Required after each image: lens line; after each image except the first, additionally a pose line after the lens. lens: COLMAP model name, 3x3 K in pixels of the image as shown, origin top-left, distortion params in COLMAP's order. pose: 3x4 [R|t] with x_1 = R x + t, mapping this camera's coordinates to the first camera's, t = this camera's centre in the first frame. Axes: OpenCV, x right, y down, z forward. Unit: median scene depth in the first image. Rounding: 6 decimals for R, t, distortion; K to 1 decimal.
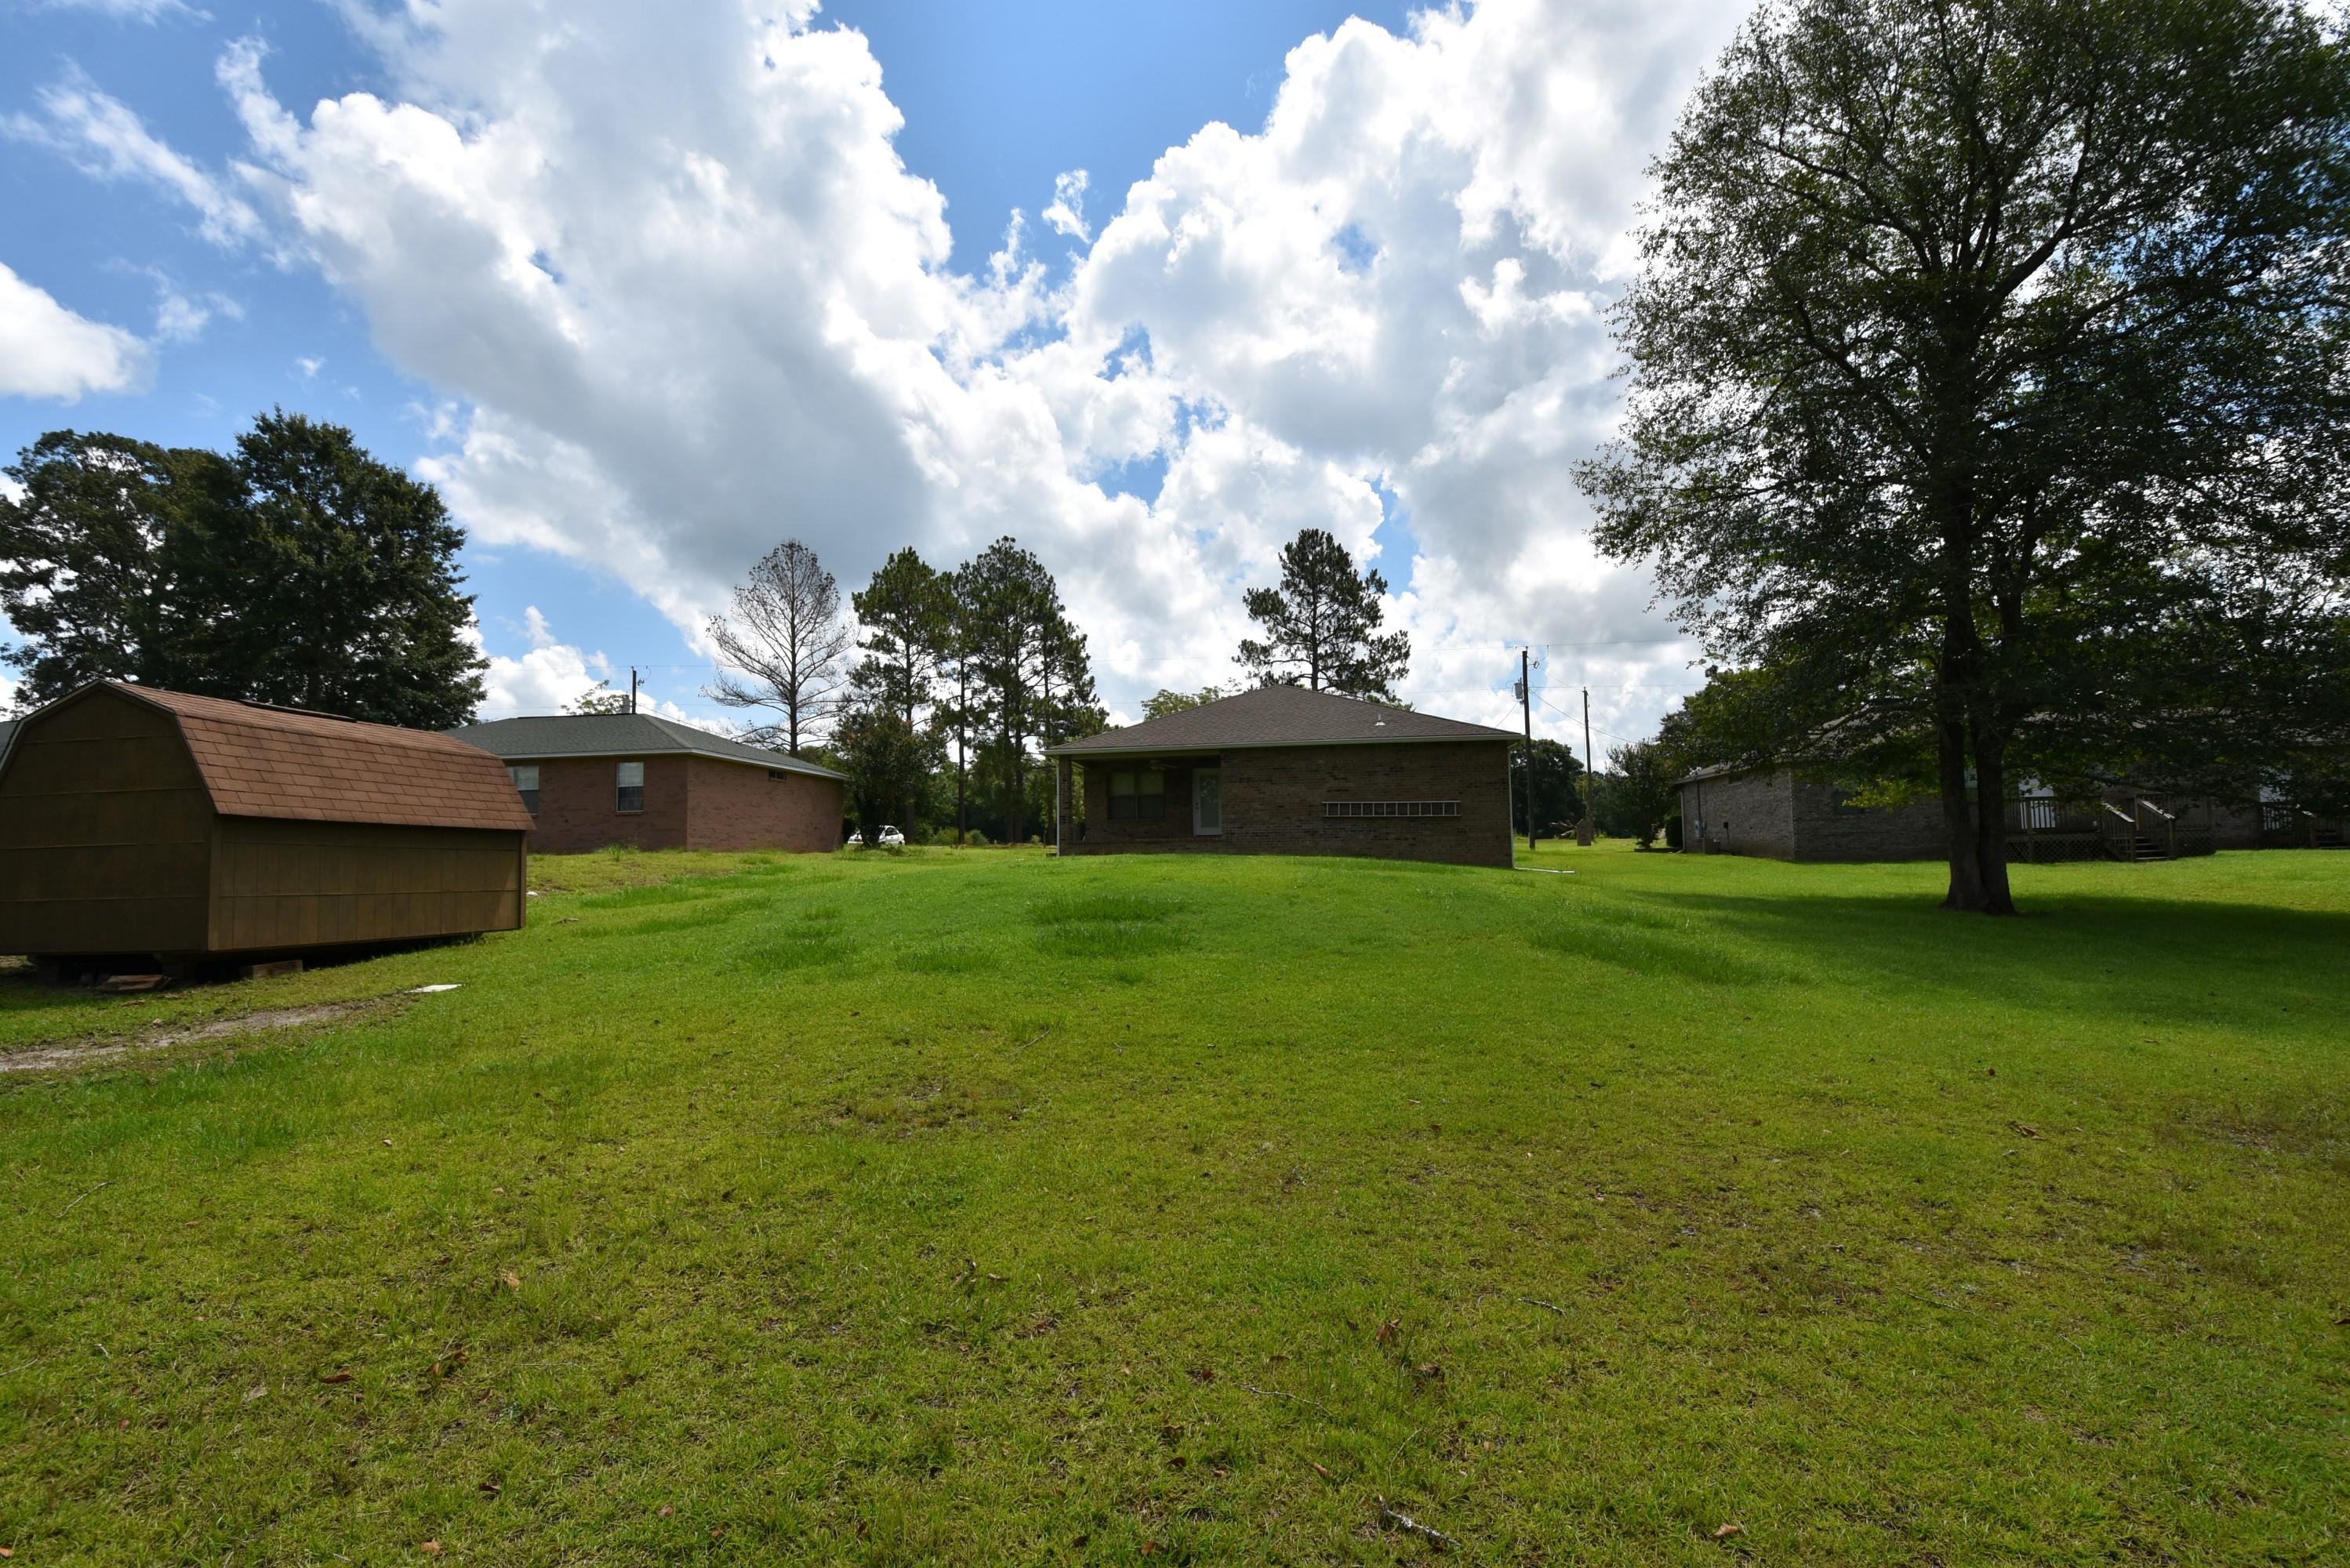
lens RADIAL K [[1086.6, 0, 1175.0], [0, 1086.6, 784.0], [0, 0, 1]] dist [0.001021, -0.011494]
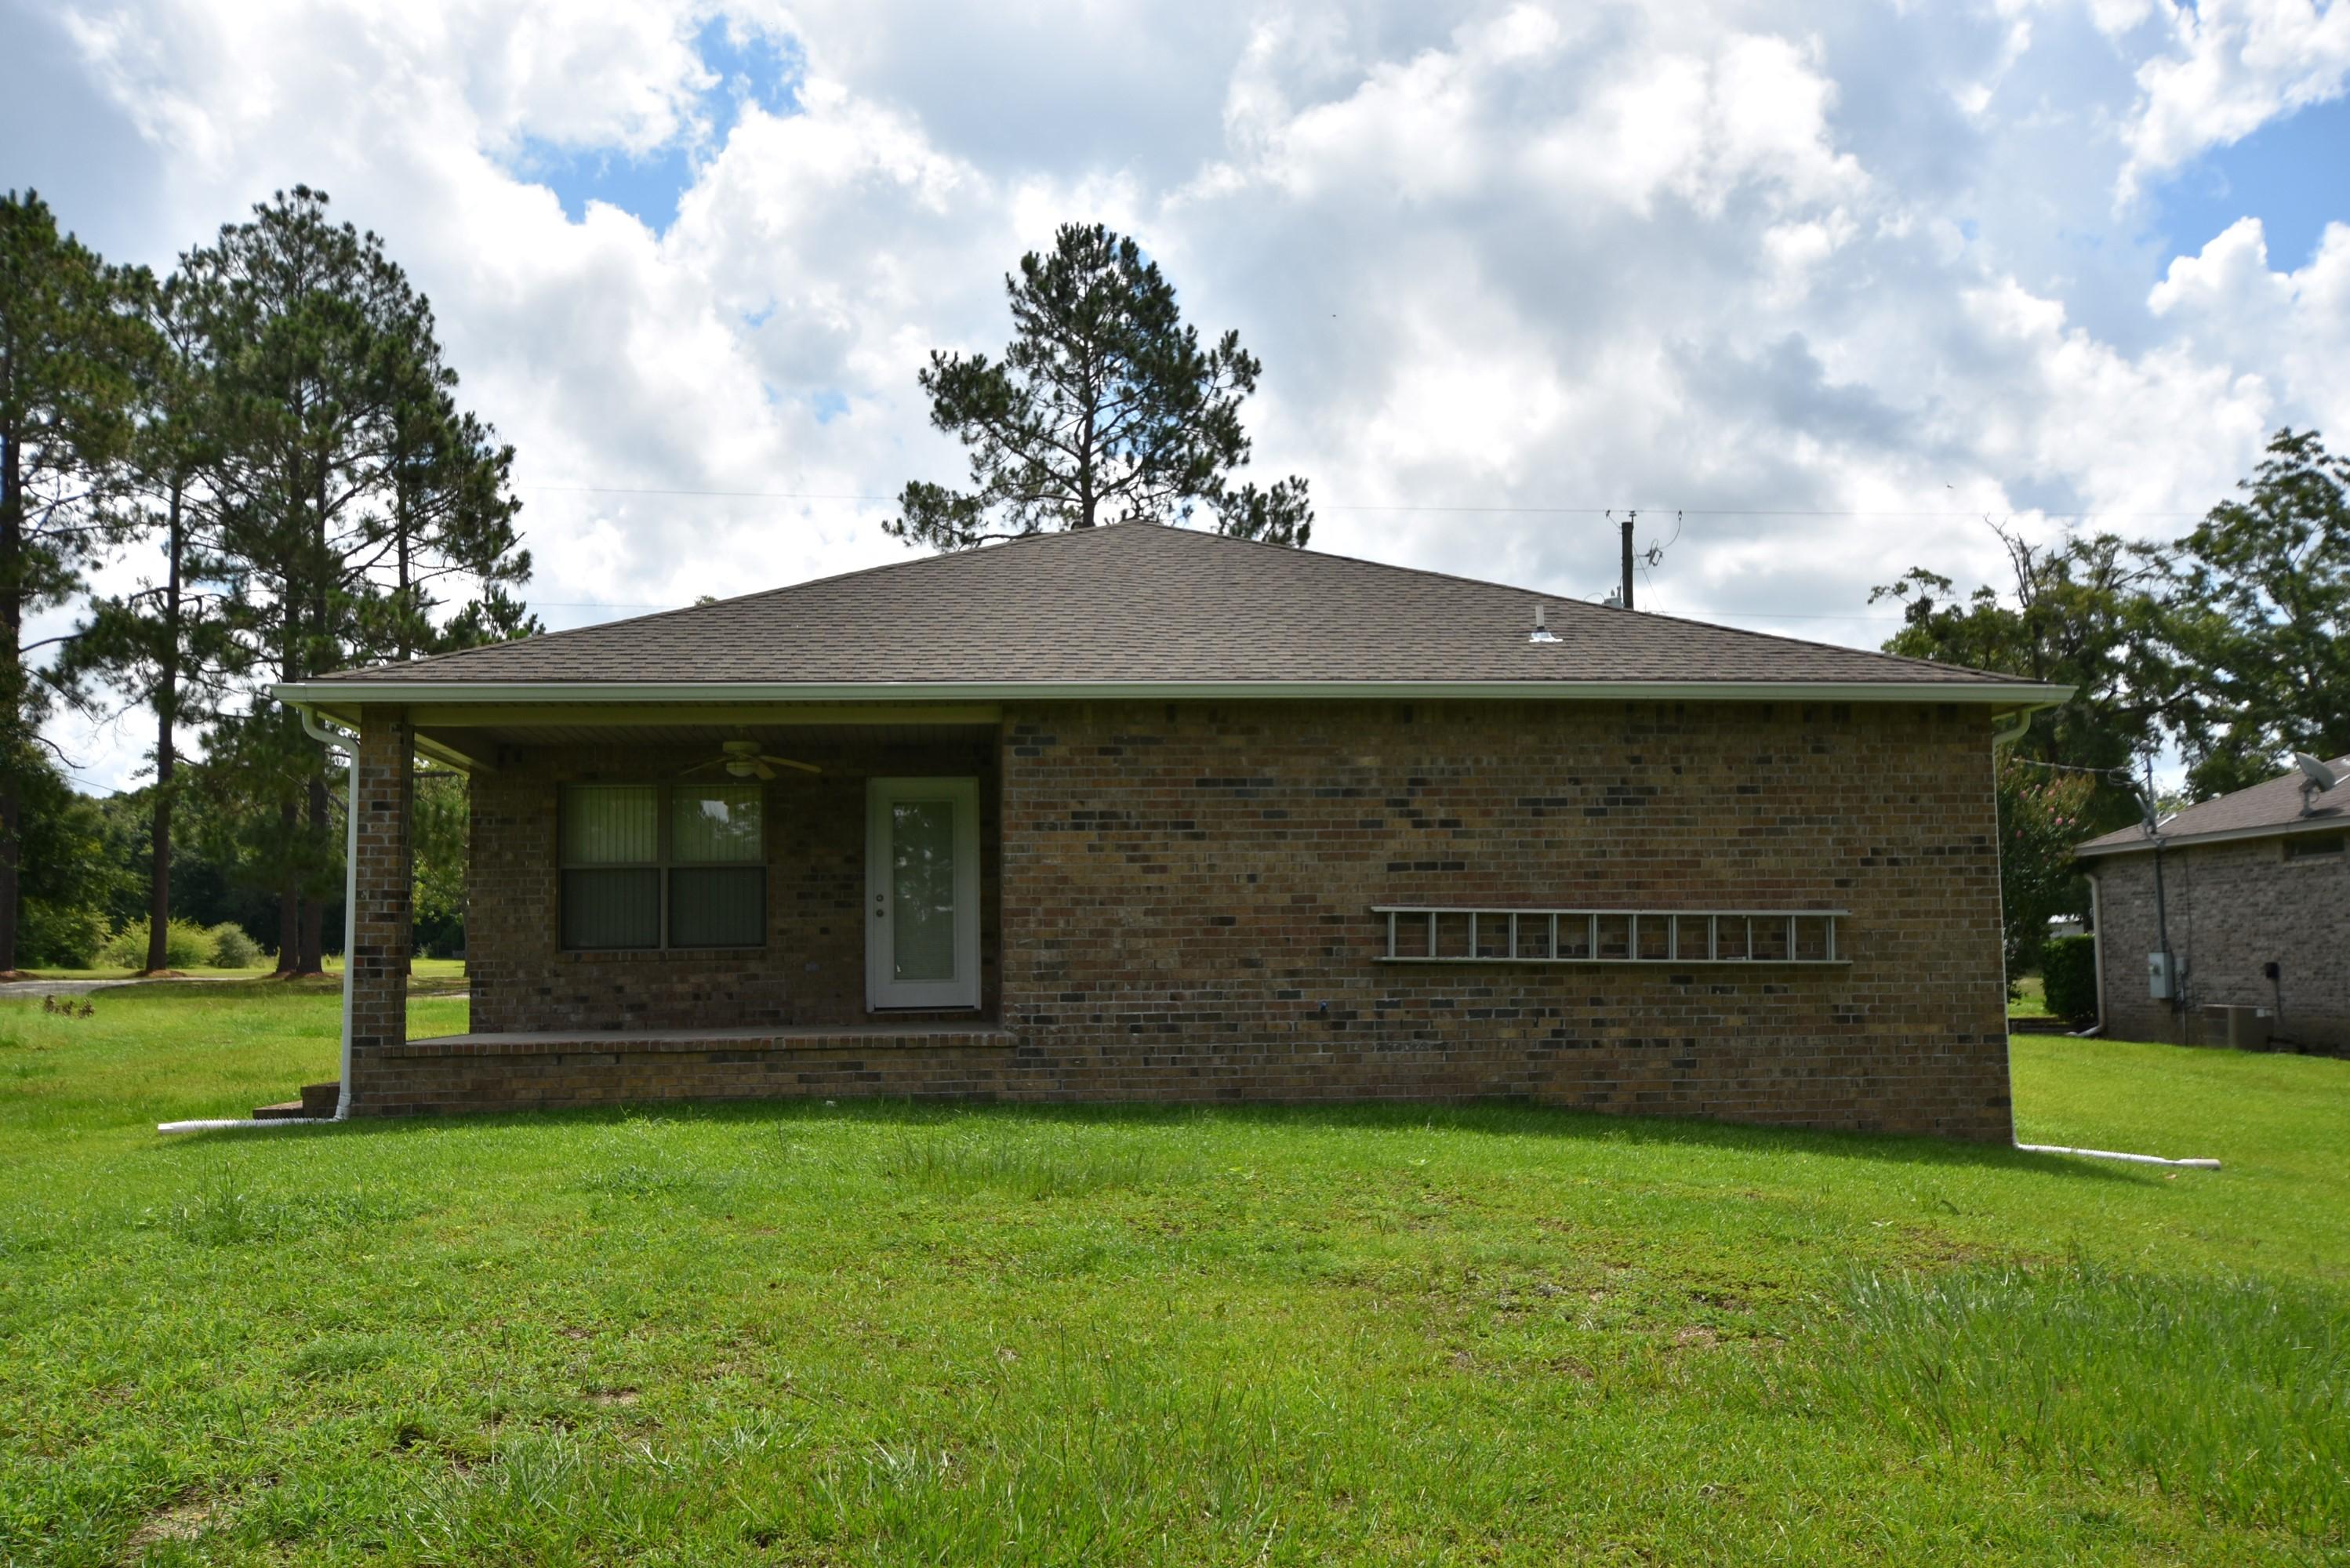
lens RADIAL K [[1959.9, 0, 1177.7], [0, 1959.9, 809.9], [0, 0, 1]] dist [0.007692, 0.000294]
pose [[0.968271, 0.024623, 0.248685, -0.021978], [-0.022457, 0.999681, -0.011540, -0.001035], [-0.248889, 0.005589, 0.968516, 0.253788]]
